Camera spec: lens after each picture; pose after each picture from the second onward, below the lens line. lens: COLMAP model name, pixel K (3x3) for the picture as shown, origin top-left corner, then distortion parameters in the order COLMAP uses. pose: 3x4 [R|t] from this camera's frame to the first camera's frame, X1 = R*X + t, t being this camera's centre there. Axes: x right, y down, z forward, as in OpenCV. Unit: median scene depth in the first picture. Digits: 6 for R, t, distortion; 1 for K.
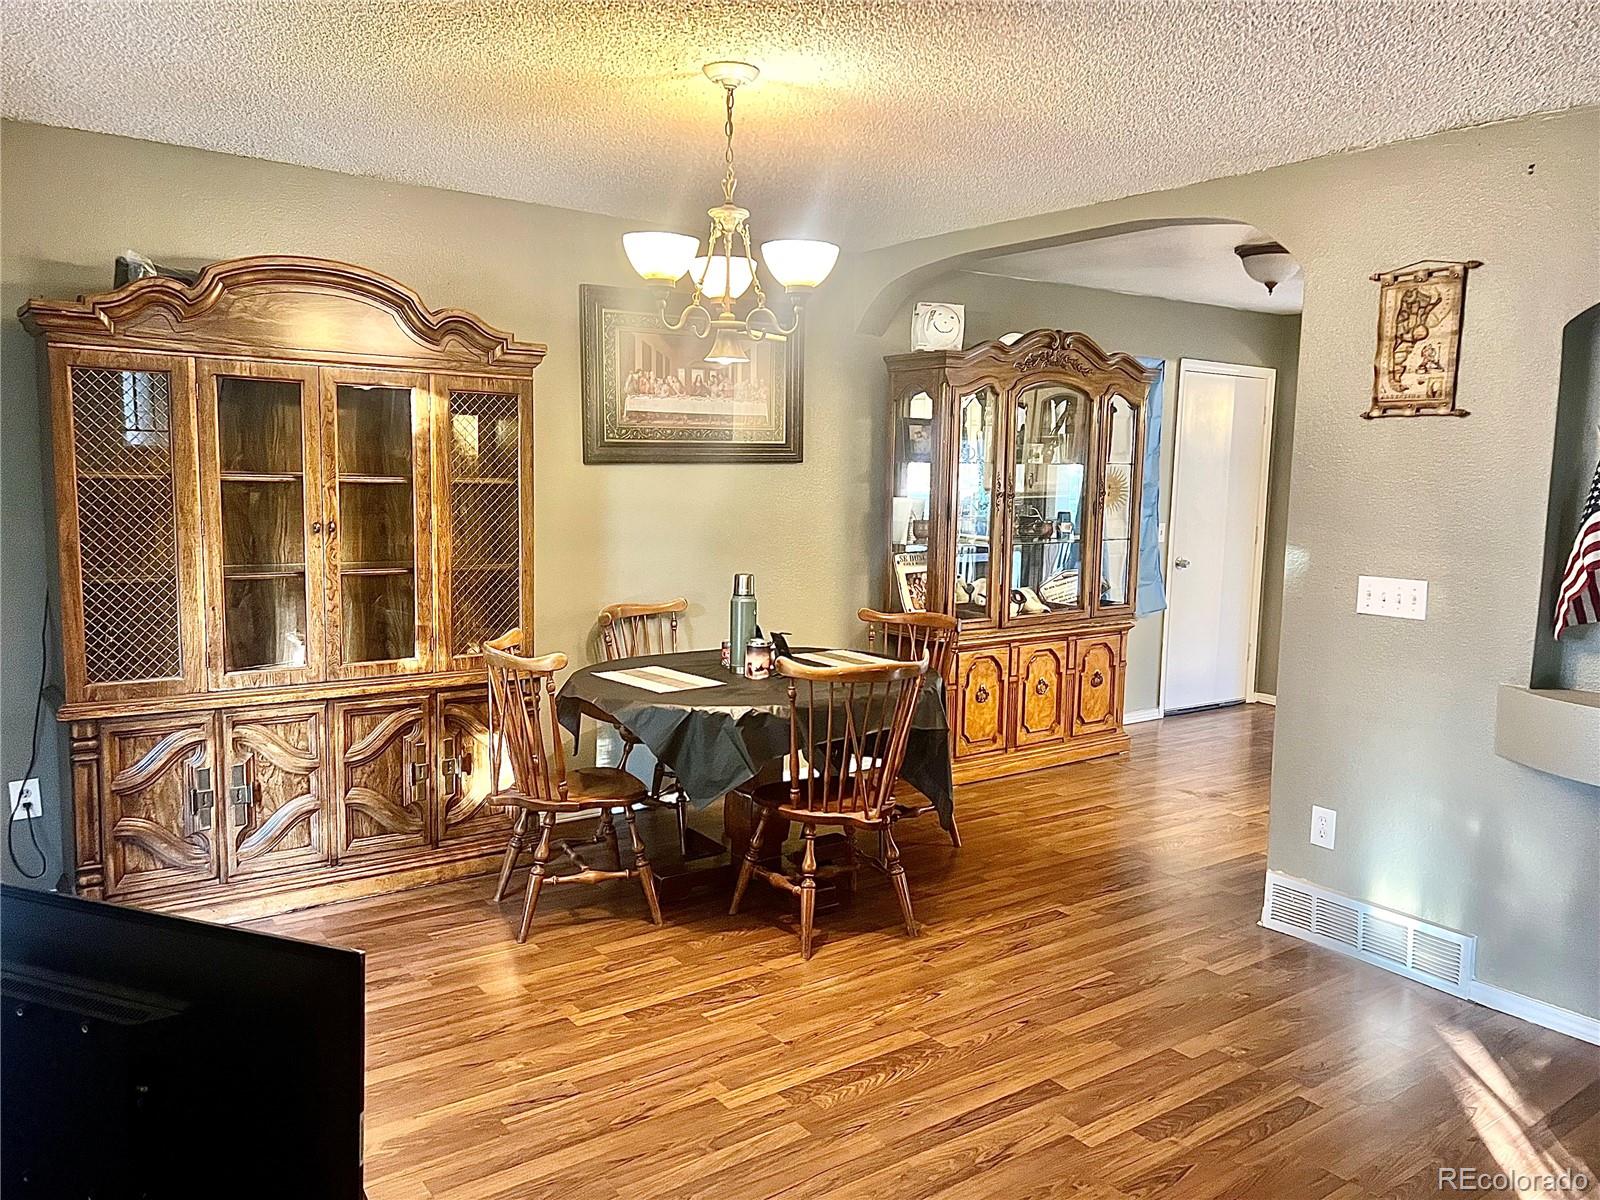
lens RADIAL K [[1205.8, 0, 804.0], [0, 1205.8, 587.2], [0, 0, 1]] dist [0.025010, -0.011108]
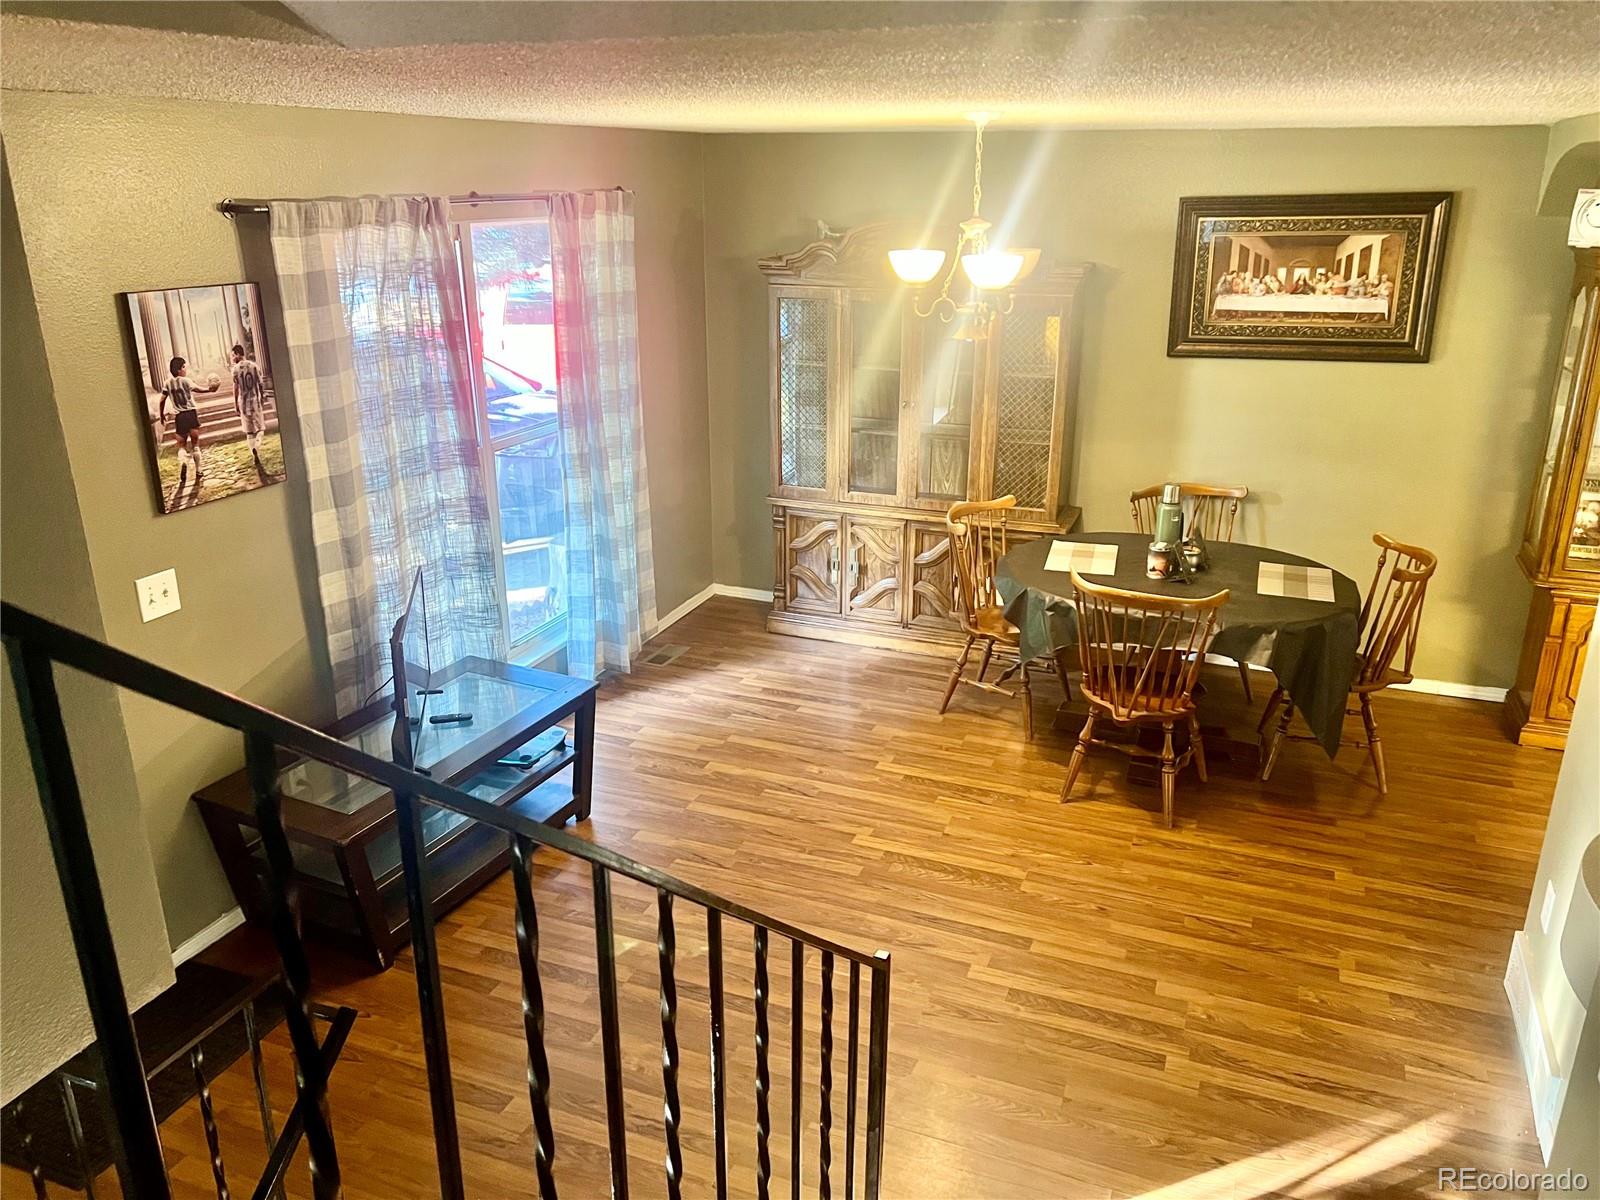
lens RADIAL K [[1205.8, 0, 804.0], [0, 1205.8, 587.2], [0, 0, 1]] dist [0.025010, -0.011108]
pose [[0.514494, 0.254662, -0.818806, 0.786574], [-0.068789, 0.964062, 0.256616, -0.201616], [0.854731, -0.075703, 0.513522, 0.125185]]
